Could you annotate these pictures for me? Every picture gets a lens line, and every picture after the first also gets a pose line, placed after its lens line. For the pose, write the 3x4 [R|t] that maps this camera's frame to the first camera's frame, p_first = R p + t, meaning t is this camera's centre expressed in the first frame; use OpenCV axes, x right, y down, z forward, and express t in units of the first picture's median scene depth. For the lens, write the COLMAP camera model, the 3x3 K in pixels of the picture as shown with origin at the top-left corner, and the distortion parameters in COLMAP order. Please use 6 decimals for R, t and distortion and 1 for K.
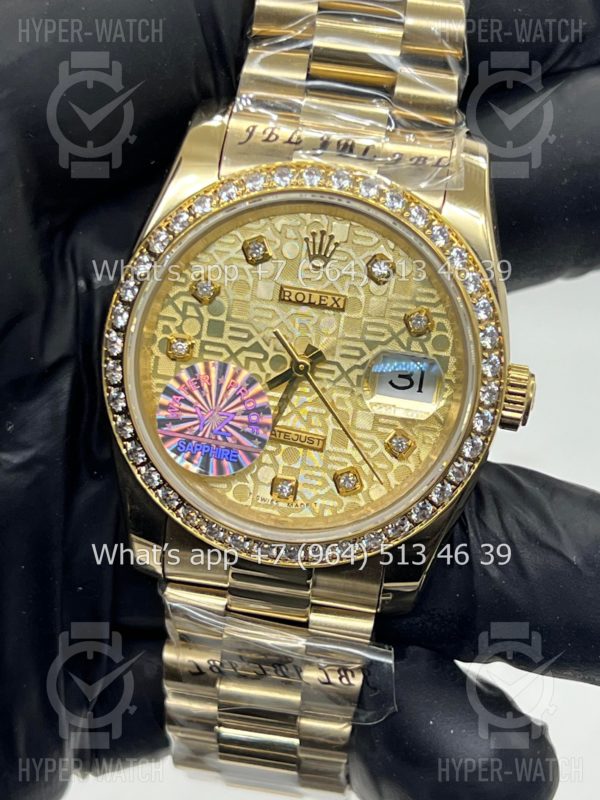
lens RADIAL K [[1917.3, 0, 300.0], [0, 1917.3, 400.0], [0, 0, 1]] dist [0.176684, -0.794161]
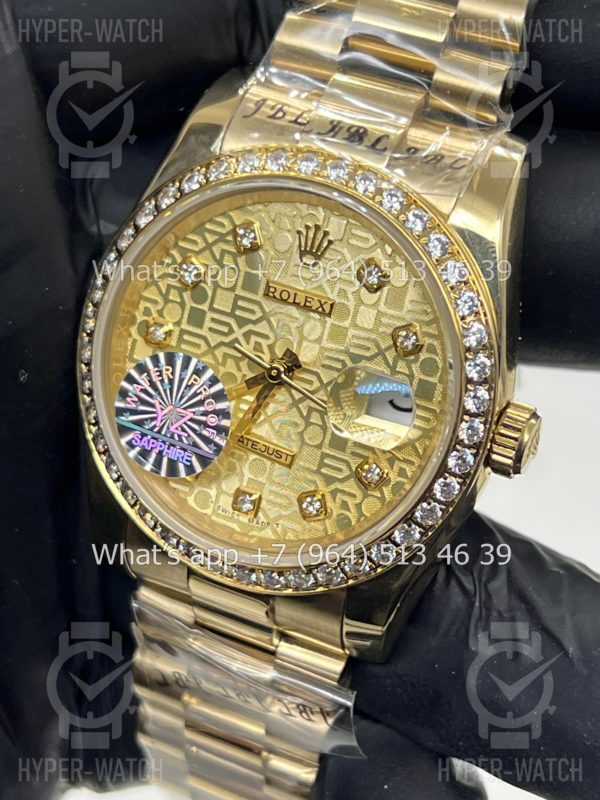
lens RADIAL K [[1917.3, 0, 300.0], [0, 1917.3, 400.0], [0, 0, 1]] dist [0.176684, -0.794161]
pose [[0.953997, 0.141593, -0.264276, 0.250692], [-0.136799, 0.989924, 0.036554, -0.038598], [0.266789, 0.001280, 0.963754, 0.133083]]
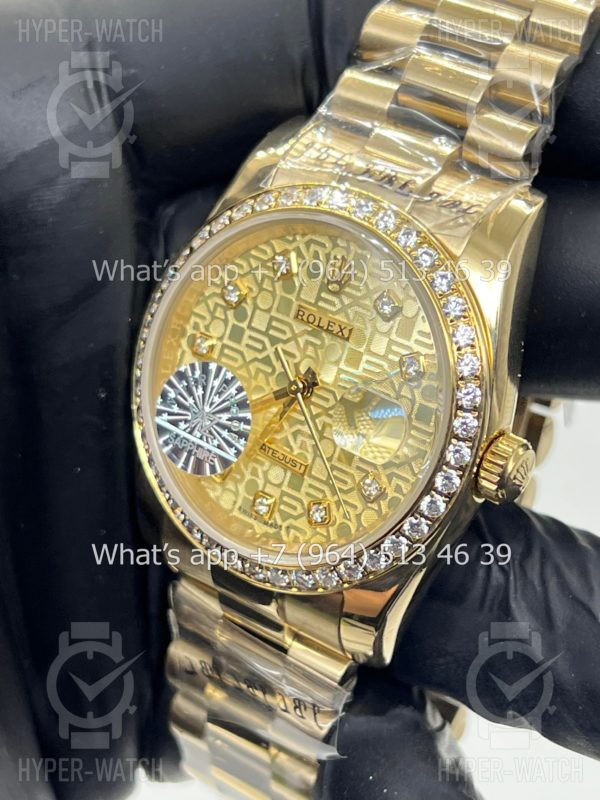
lens RADIAL K [[1917.3, 0, 300.0], [0, 1917.3, 400.0], [0, 0, 1]] dist [0.176684, -0.794161]
pose [[0.877167, 0.208103, -0.432748, 0.429637], [-0.225091, 0.974261, 0.012257, -0.023455], [0.424160, 0.086656, 0.901432, 0.109045]]
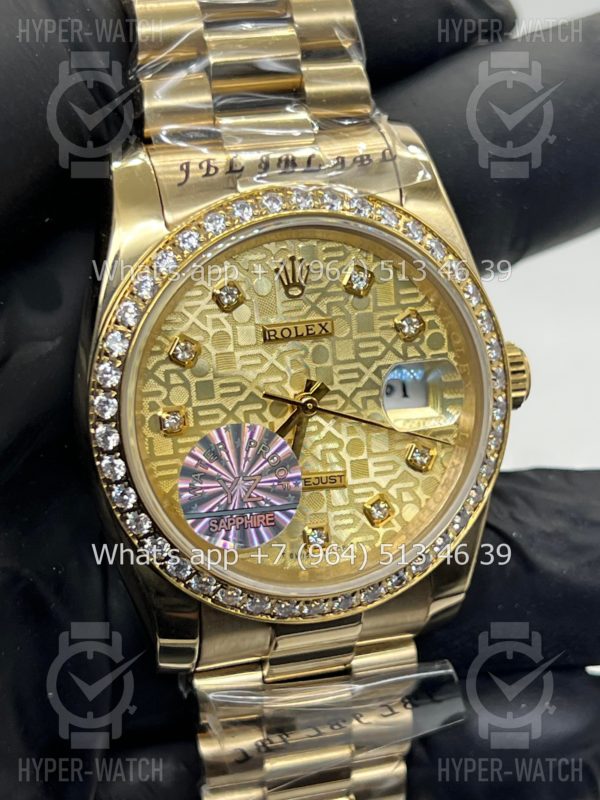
lens RADIAL K [[1917.3, 0, 300.0], [0, 1917.3, 400.0], [0, 0, 1]] dist [0.176684, -0.794161]
pose [[0.913138, -0.268357, 0.306861, -0.283047], [0.261812, 0.963052, 0.063130, -0.078529], [-0.312464, 0.022694, 0.949658, 0.125715]]
